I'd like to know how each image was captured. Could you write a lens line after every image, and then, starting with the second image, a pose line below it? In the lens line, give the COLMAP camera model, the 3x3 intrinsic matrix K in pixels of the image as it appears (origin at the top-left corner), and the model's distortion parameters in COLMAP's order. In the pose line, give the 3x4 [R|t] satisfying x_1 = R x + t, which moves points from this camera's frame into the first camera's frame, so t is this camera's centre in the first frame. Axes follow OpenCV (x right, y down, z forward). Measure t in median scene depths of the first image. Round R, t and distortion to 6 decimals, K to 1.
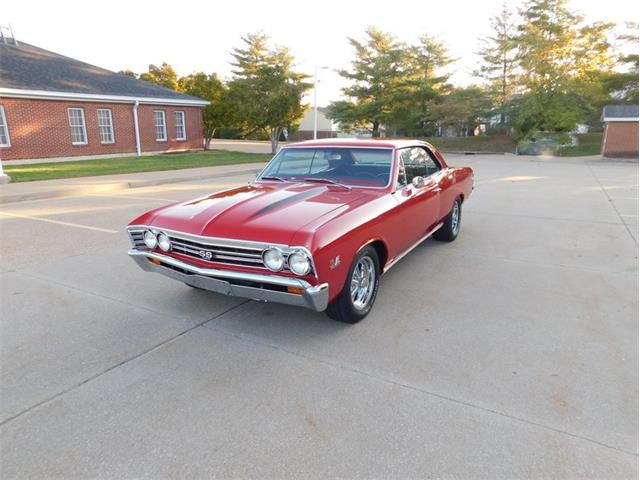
lens RADIAL K [[423.3, 0, 319.4], [0, 423.3, 244.8], [0, 0, 1]] dist [-0.082714, 0.068281]
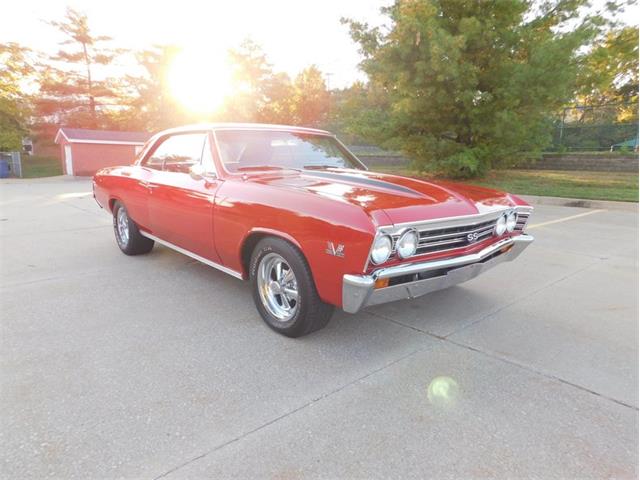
lens RADIAL K [[423.3, 0, 319.4], [0, 423.3, 244.8], [0, 0, 1]] dist [-0.082714, 0.068281]
pose [[0.312291, -0.173406, 0.934026, -0.090720], [0.229087, 0.967930, 0.103105, -0.009338], [-0.921951, 0.181775, 0.342000, 0.079039]]
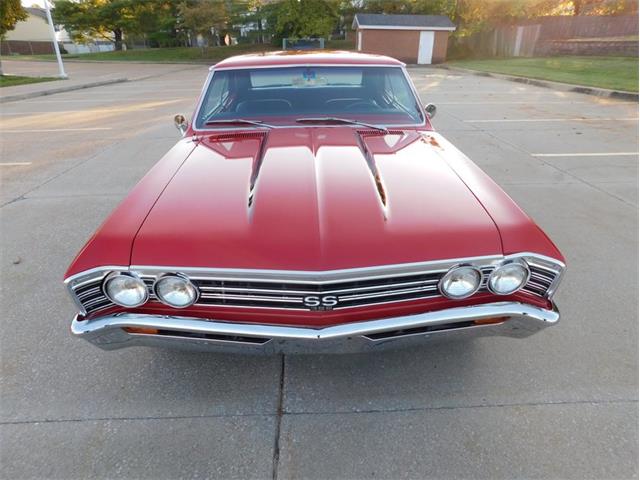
lens RADIAL K [[423.3, 0, 319.4], [0, 423.3, 244.8], [0, 0, 1]] dist [-0.082714, 0.068281]
pose [[0.843269, -0.235236, 0.483282, -0.039403], [0.138057, 0.963772, 0.228220, -0.012463], [-0.519459, -0.125731, 0.845195, 0.046097]]
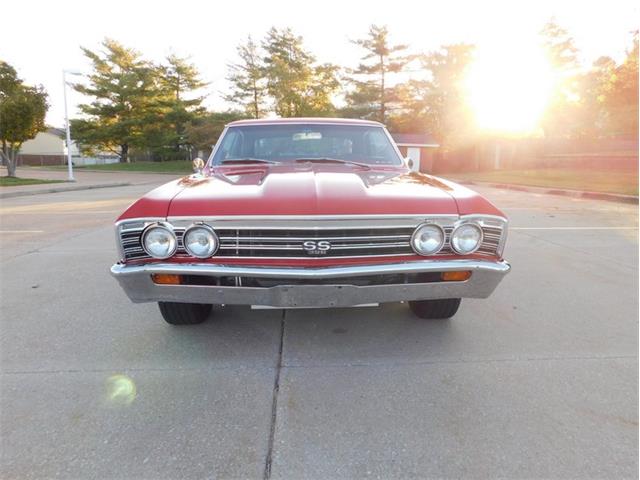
lens RADIAL K [[434.4, 0, 320.4], [0, 434.4, 244.2], [0, 0, 1]] dist [-0.083993, 0.069802]
pose [[0.834676, -0.091260, 0.543128, -0.048963], [0.127958, 0.991324, -0.030076, 0.003200], [-0.535671, 0.094601, 0.839111, 0.035481]]
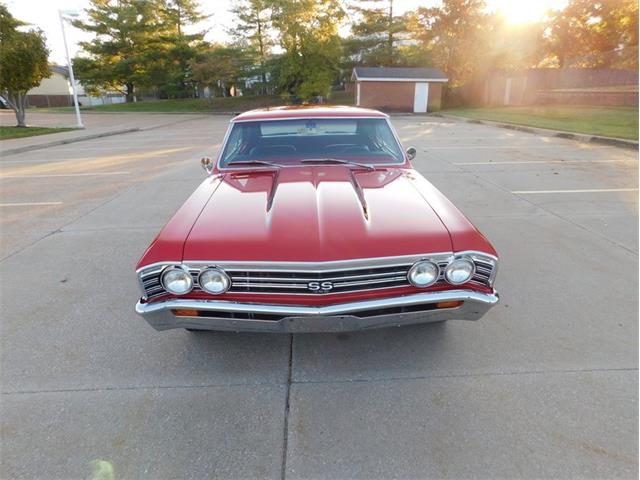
lens RADIAL K [[423.3, 0, 319.4], [0, 423.3, 244.8], [0, 0, 1]] dist [-0.082714, 0.068281]
pose [[0.844525, -0.188981, 0.501063, -0.047902], [0.144850, 0.981398, 0.126004, -0.010424], [-0.515554, -0.033835, 0.856189, 0.032280]]
